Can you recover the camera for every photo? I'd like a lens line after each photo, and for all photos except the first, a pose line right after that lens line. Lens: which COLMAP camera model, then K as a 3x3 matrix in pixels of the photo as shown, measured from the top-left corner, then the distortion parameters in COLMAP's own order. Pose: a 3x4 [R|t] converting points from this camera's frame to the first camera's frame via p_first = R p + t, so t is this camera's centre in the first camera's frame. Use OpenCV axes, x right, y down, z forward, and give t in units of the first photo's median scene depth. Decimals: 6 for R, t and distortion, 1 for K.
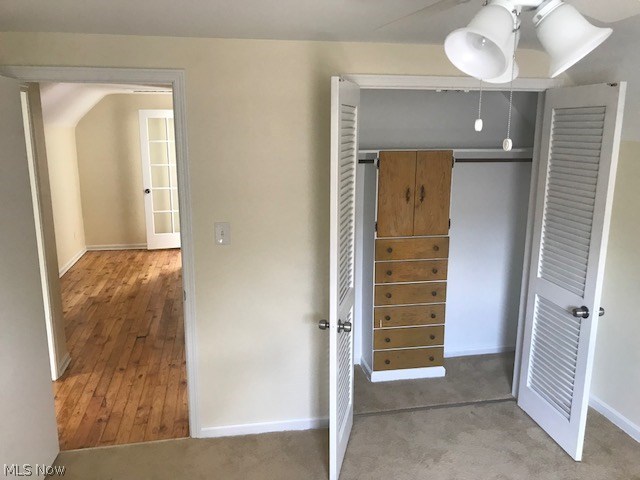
lens RADIAL K [[533.7, 0, 320.0], [0, 533.7, 240.0], [0, 0, 1]] dist [0.034079, -0.013211]
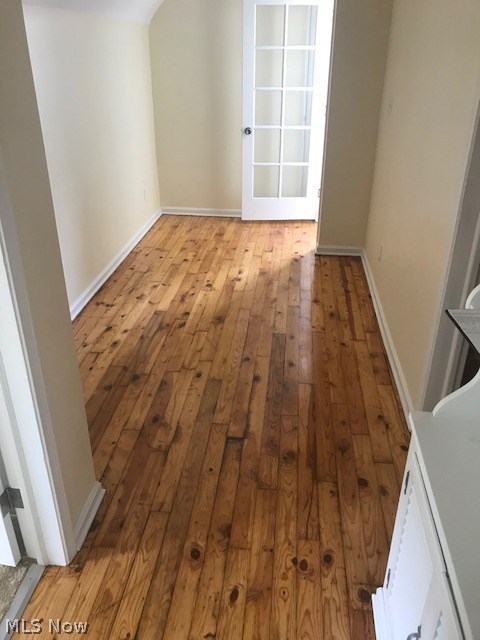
lens RADIAL K [[533.7, 0, 240.0], [0, 533.7, 320.0], [0, 0, 1]] dist [0.034079, -0.013211]
pose [[0.954690, 0.140234, -0.262492, -0.165615], [-0.068458, 0.961849, 0.264877, -0.054764], [0.289622, -0.234905, 0.927868, 0.435084]]
